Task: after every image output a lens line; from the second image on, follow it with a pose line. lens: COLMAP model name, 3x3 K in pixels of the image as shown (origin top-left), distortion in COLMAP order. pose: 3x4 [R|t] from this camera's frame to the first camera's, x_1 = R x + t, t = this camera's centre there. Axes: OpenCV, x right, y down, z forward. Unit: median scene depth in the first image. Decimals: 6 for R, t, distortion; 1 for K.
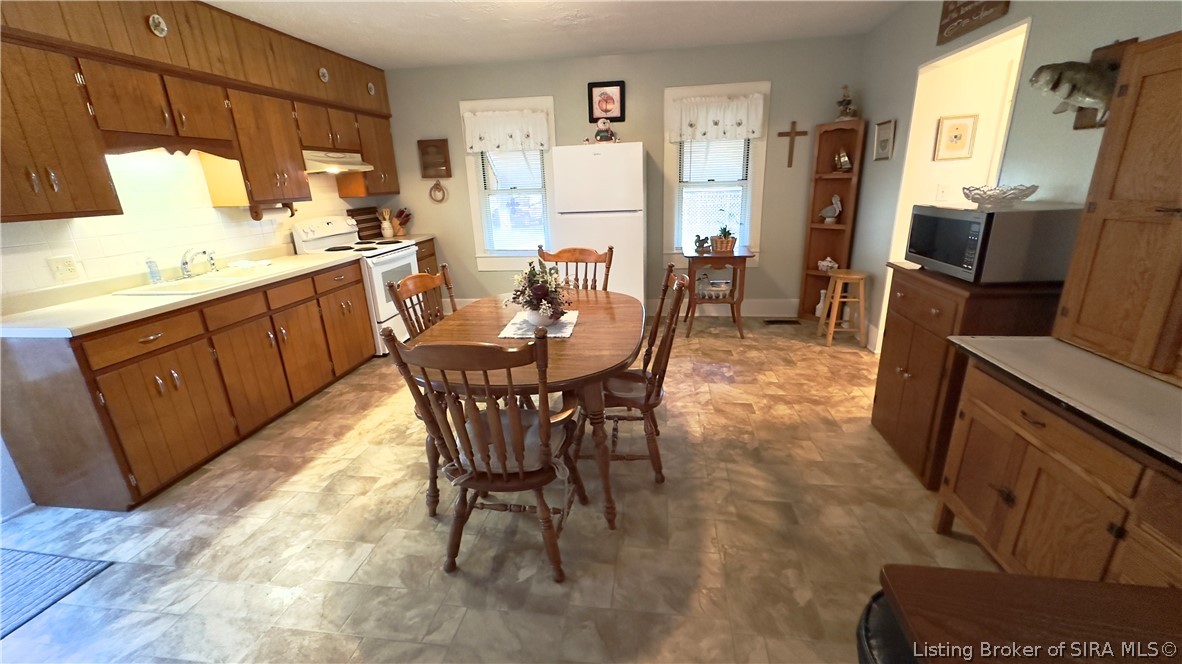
lens RADIAL K [[466.6, 0, 594.7], [0, 466.6, 333.5], [0, 0, 1]] dist [-0.008188, 0.001095]
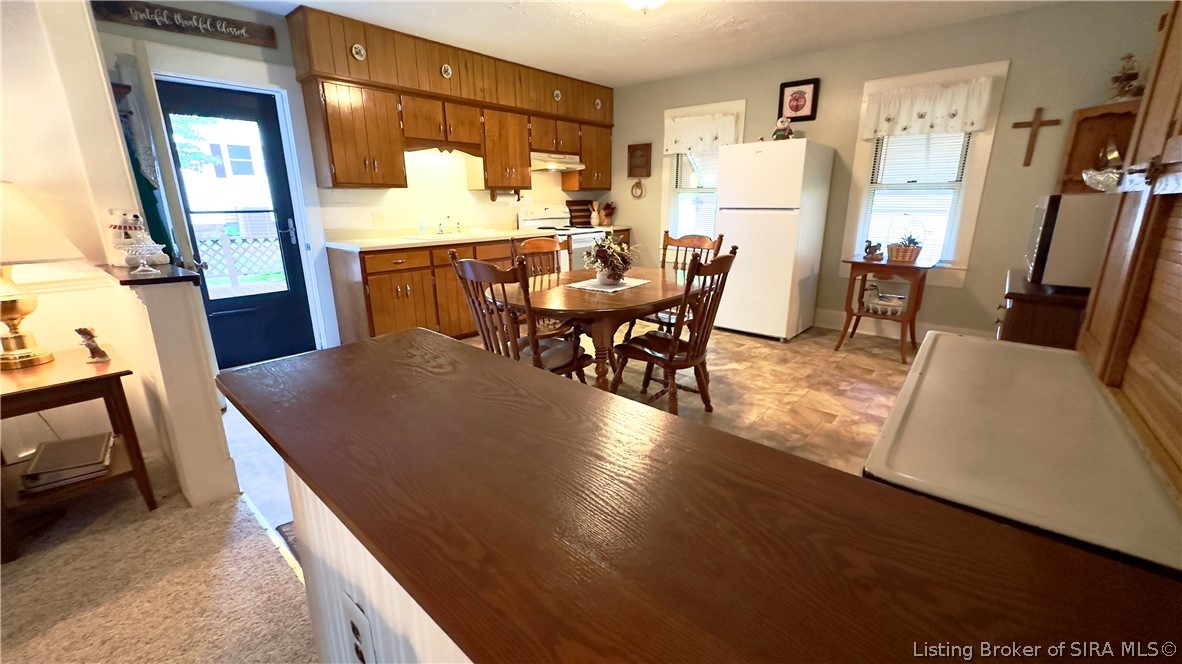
lens RADIAL K [[466.6, 0, 593.5], [0, 466.6, 330.2], [0, 0, 1]] dist [-0.008188, 0.001095]
pose [[0.841198, 0.176174, -0.511222, 0.274023], [-0.192633, 0.981044, 0.021112, 0.044353], [0.505251, 0.080719, 0.859189, -0.025734]]
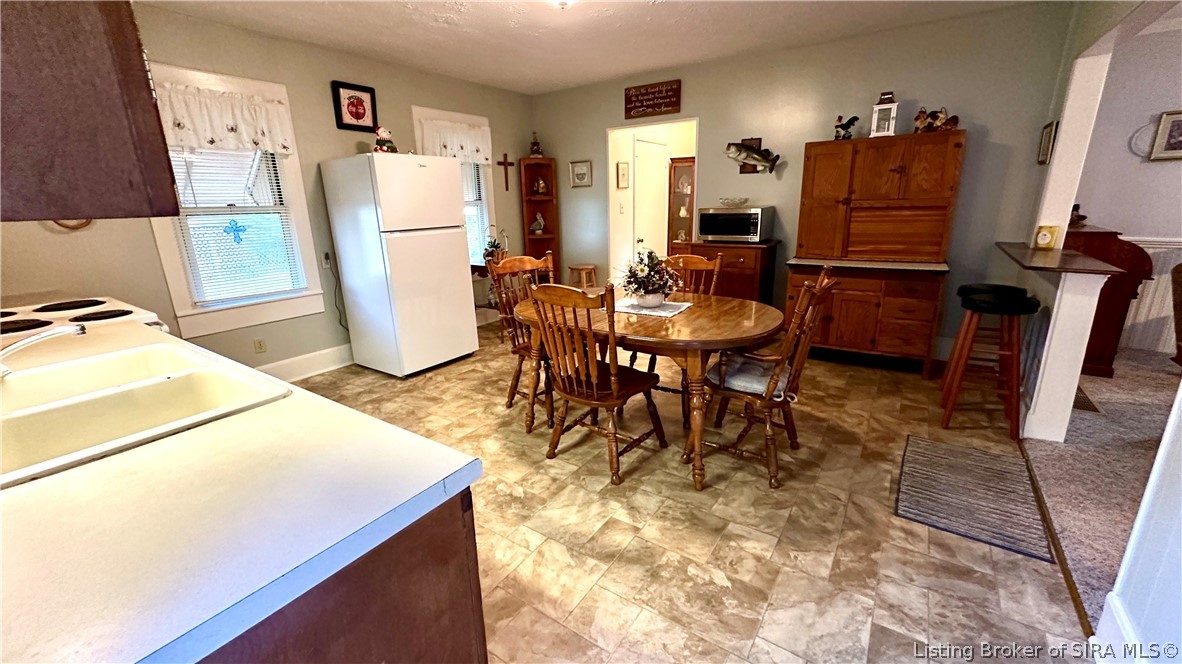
lens RADIAL K [[466.6, 0, 586.6], [0, 466.6, 334.3], [0, 0, 1]] dist [-0.008188, 0.001095]
pose [[0.455111, -0.221473, 0.862452, -0.673738], [0.284970, 0.953860, 0.094569, -0.060815], [-0.843603, 0.202734, 0.497225, 0.322725]]
